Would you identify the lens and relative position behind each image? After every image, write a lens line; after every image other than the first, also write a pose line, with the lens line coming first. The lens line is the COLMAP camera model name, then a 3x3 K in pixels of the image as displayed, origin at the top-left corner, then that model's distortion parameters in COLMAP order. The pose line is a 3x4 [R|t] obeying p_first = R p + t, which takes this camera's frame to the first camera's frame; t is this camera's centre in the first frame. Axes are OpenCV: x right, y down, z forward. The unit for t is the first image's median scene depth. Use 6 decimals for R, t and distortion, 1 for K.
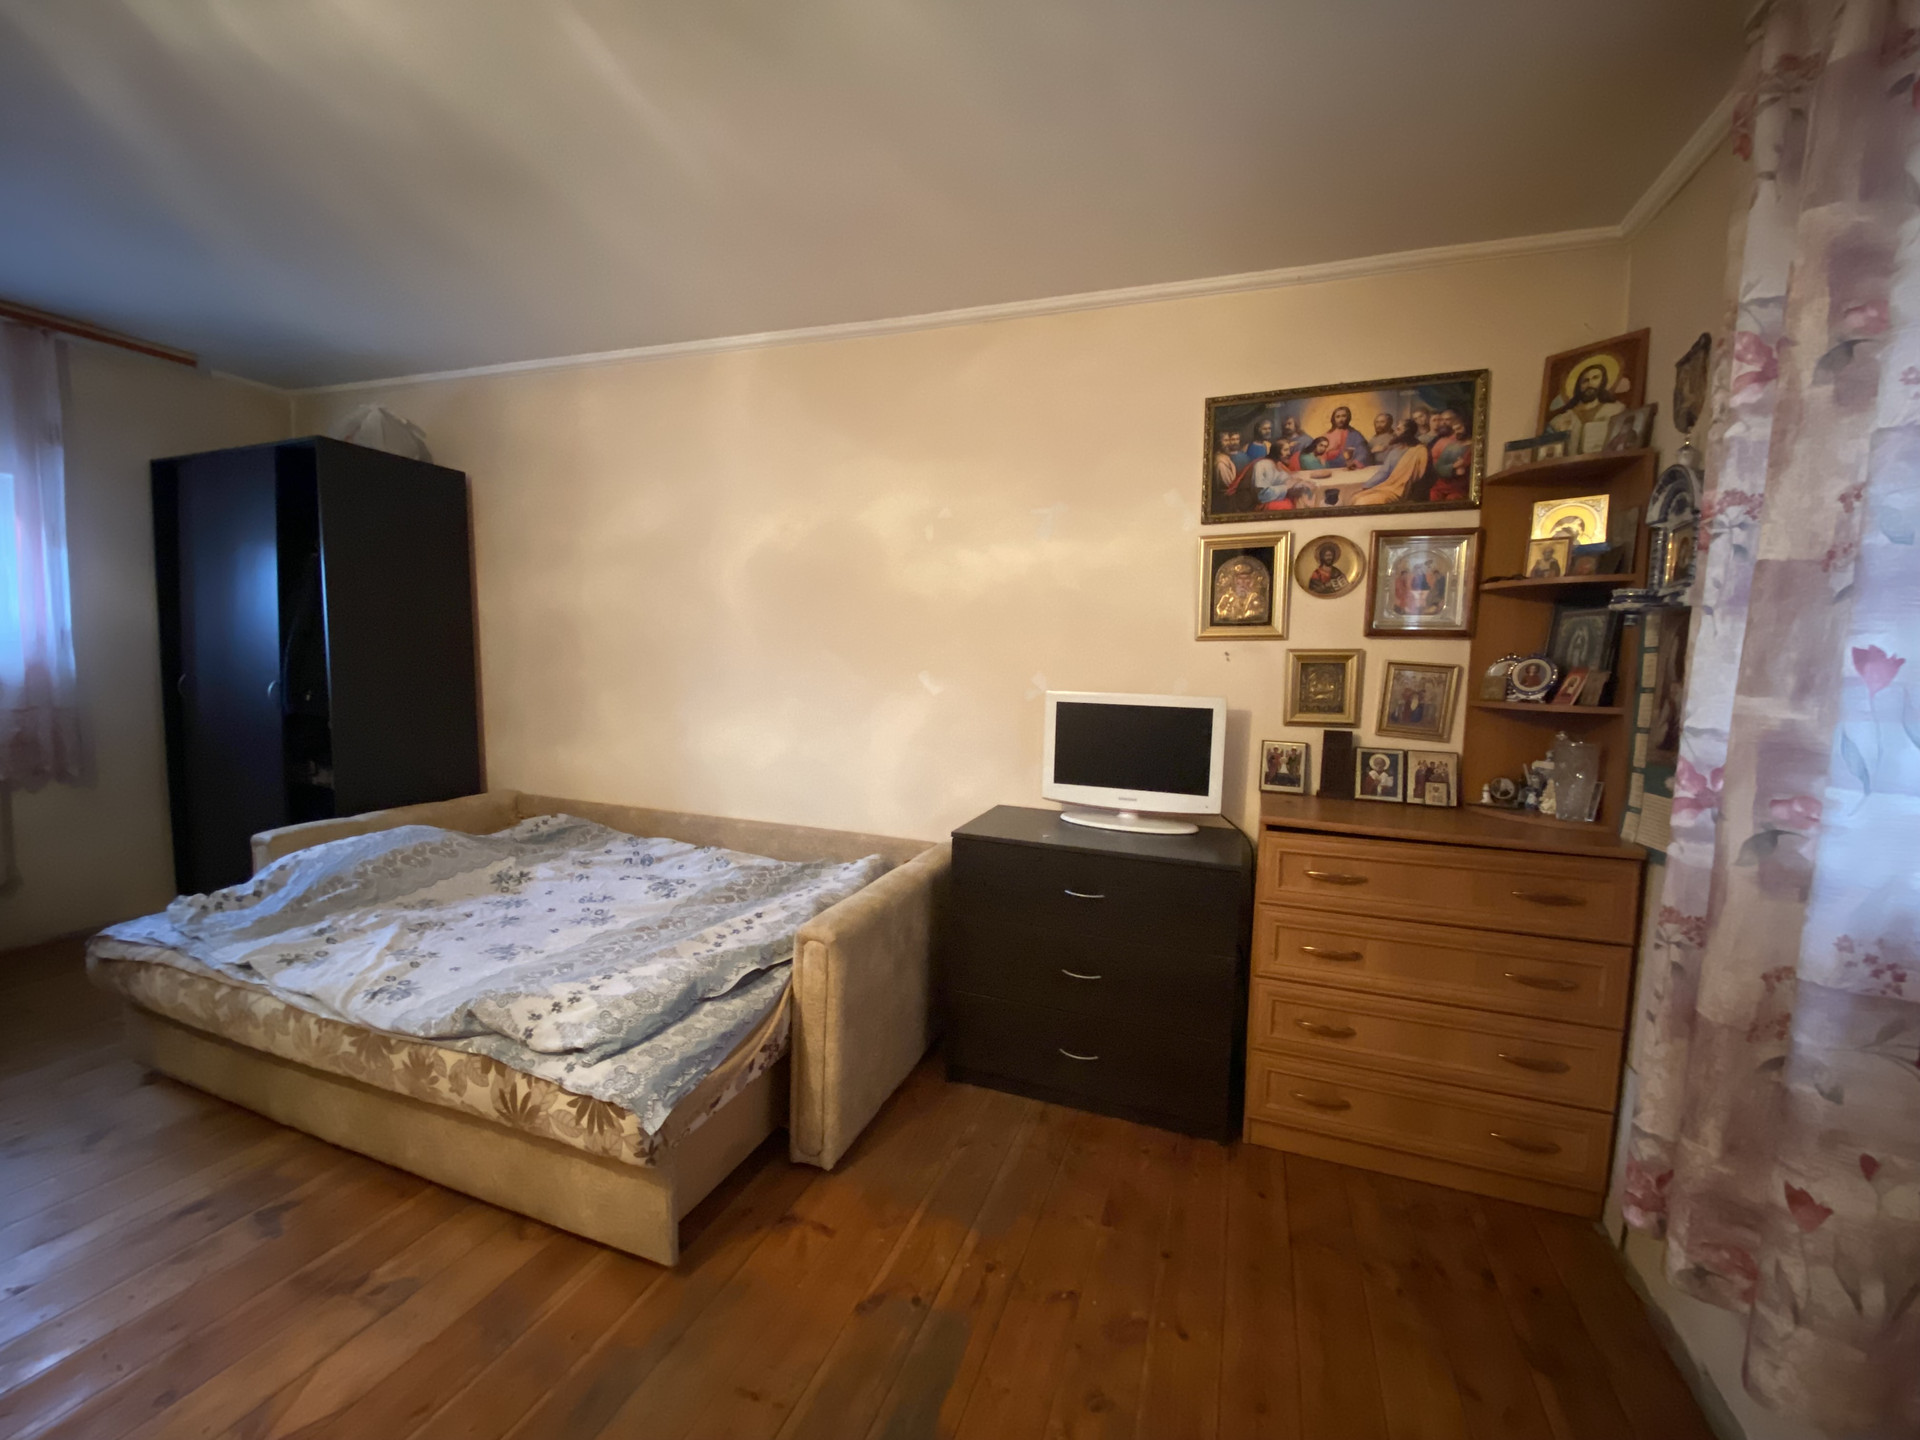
lens RADIAL K [[788.9, 0, 950.8], [0, 788.9, 728.5], [0, 0, 1]] dist [0.010548, -0.016041]
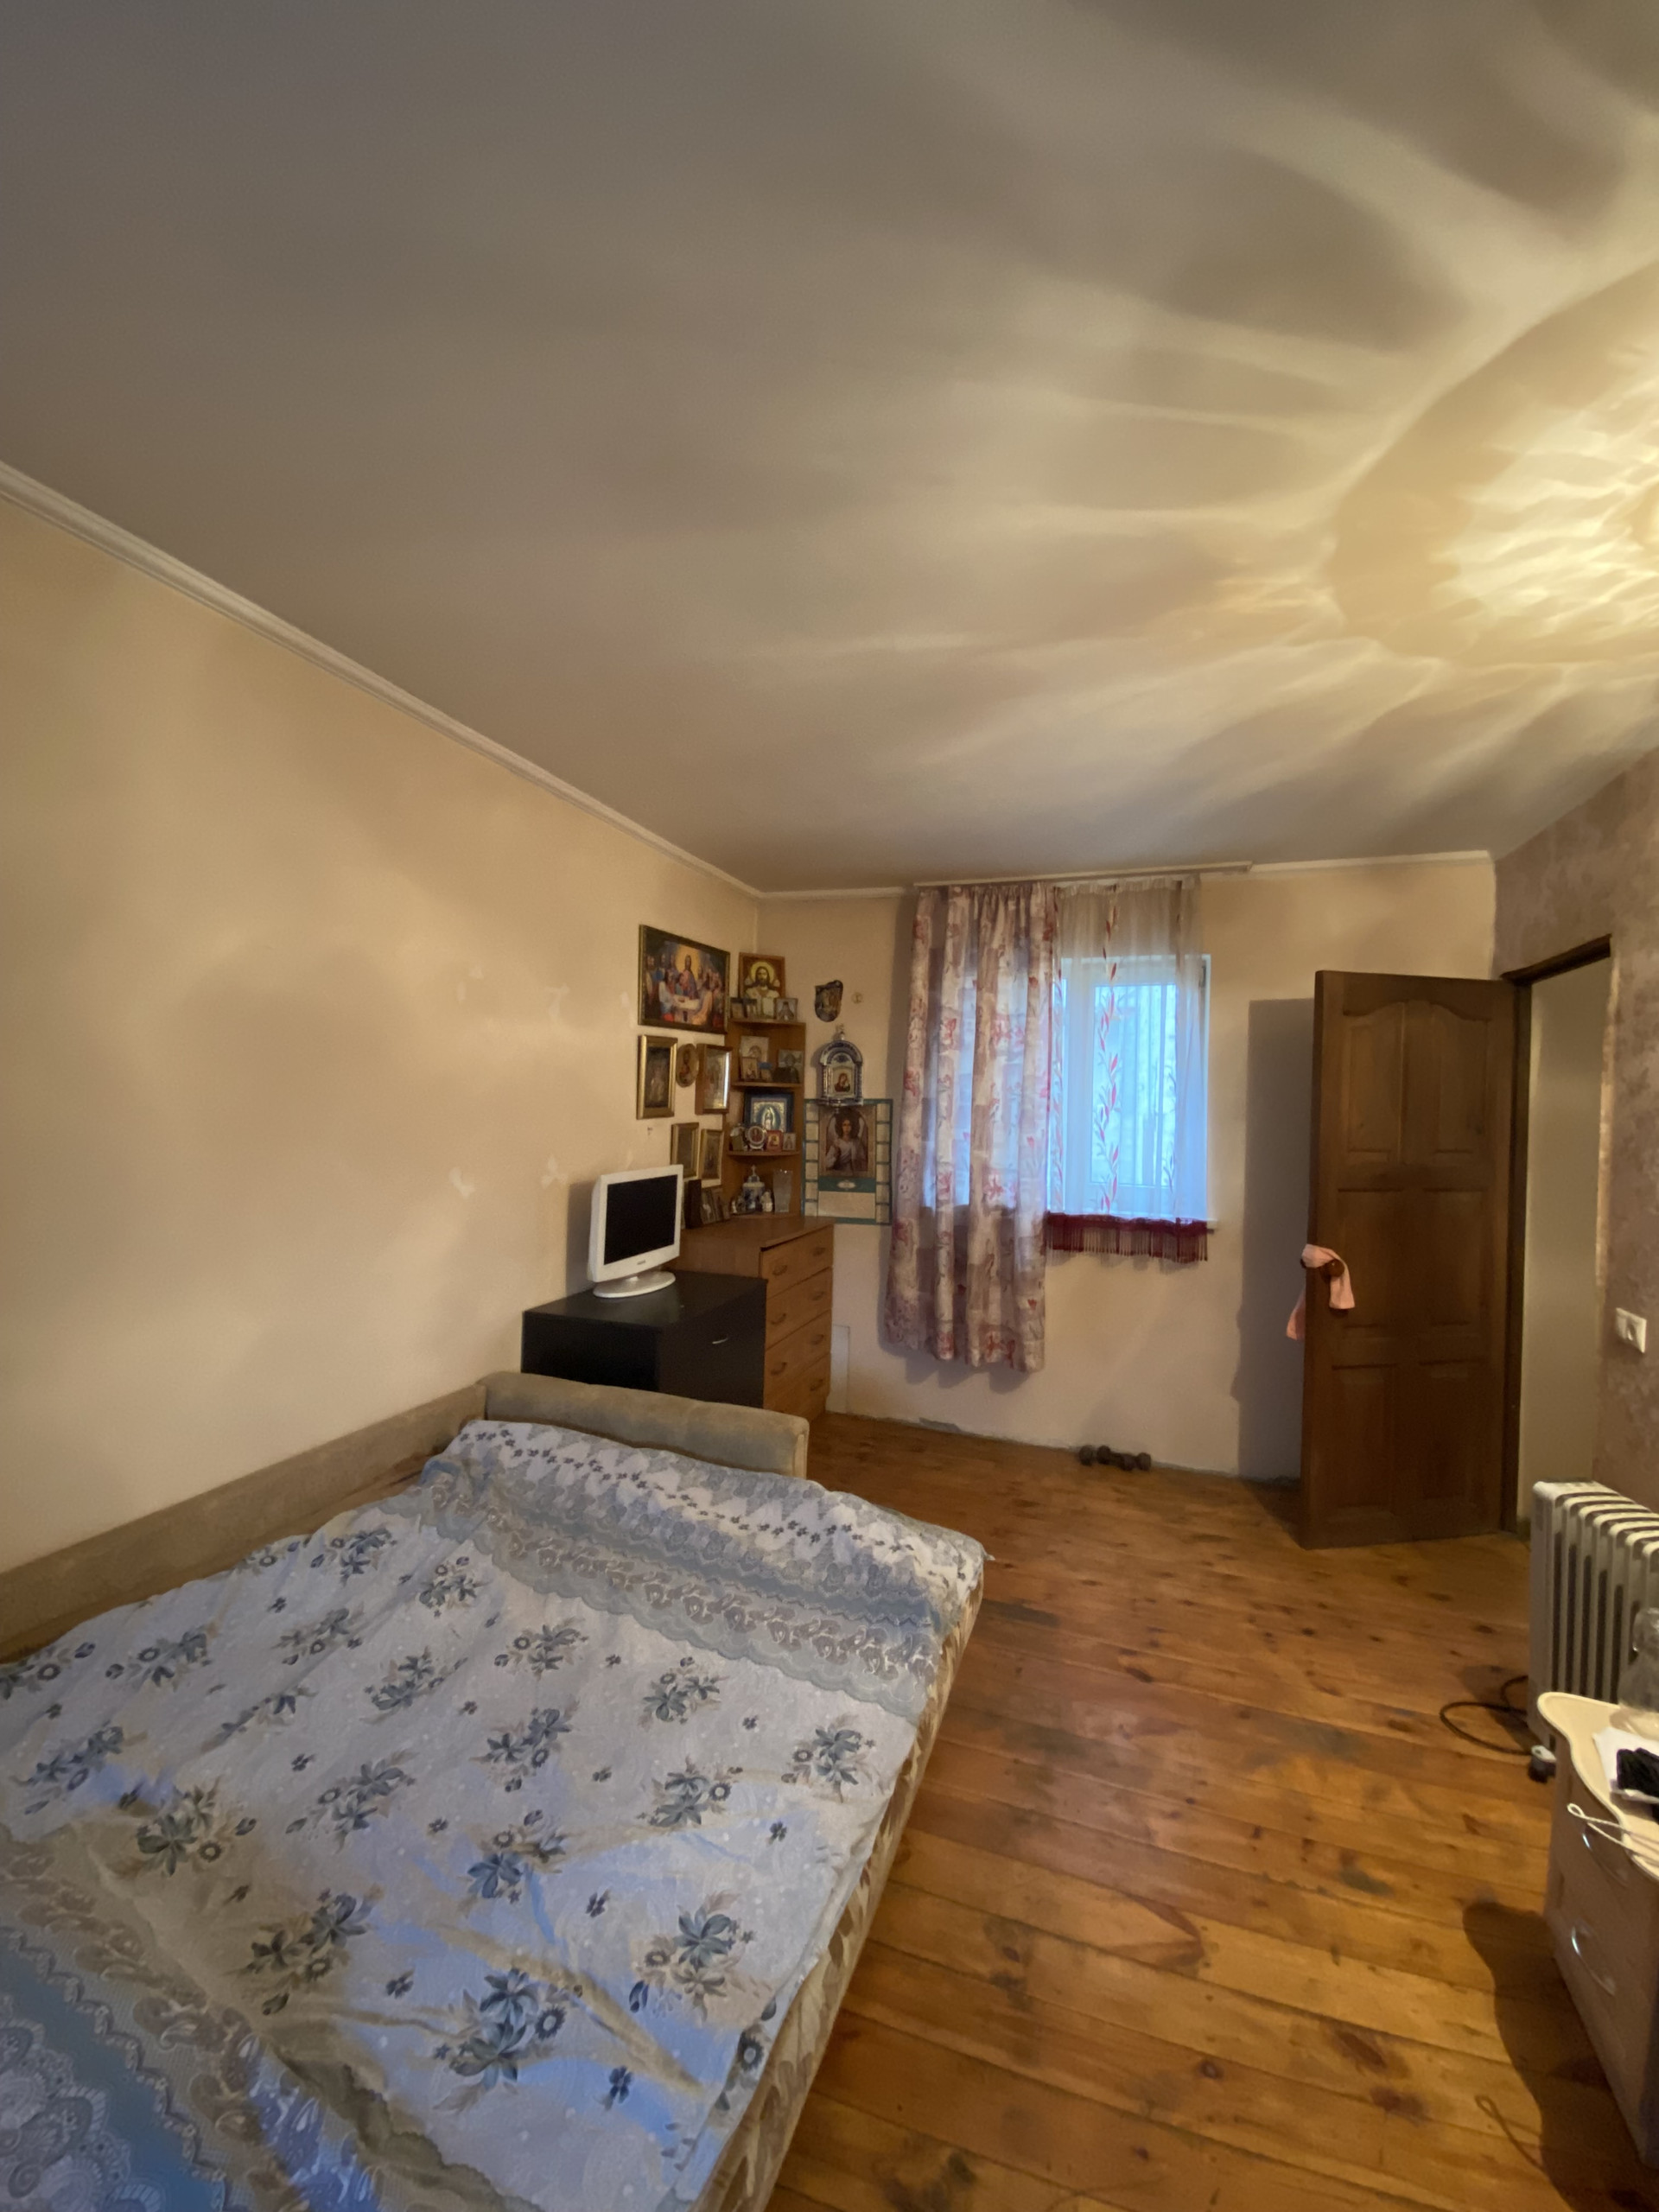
lens RADIAL K [[908.8, 0, 828.2], [0, 908.8, 1101.7], [0, 0, 1]] dist [0.010548, -0.016041]
pose [[-0.027997, -0.026453, 0.999258, -1.136303], [0.069809, 0.997157, 0.028354, -0.166598], [-0.997167, 0.070551, -0.026071, 0.788471]]
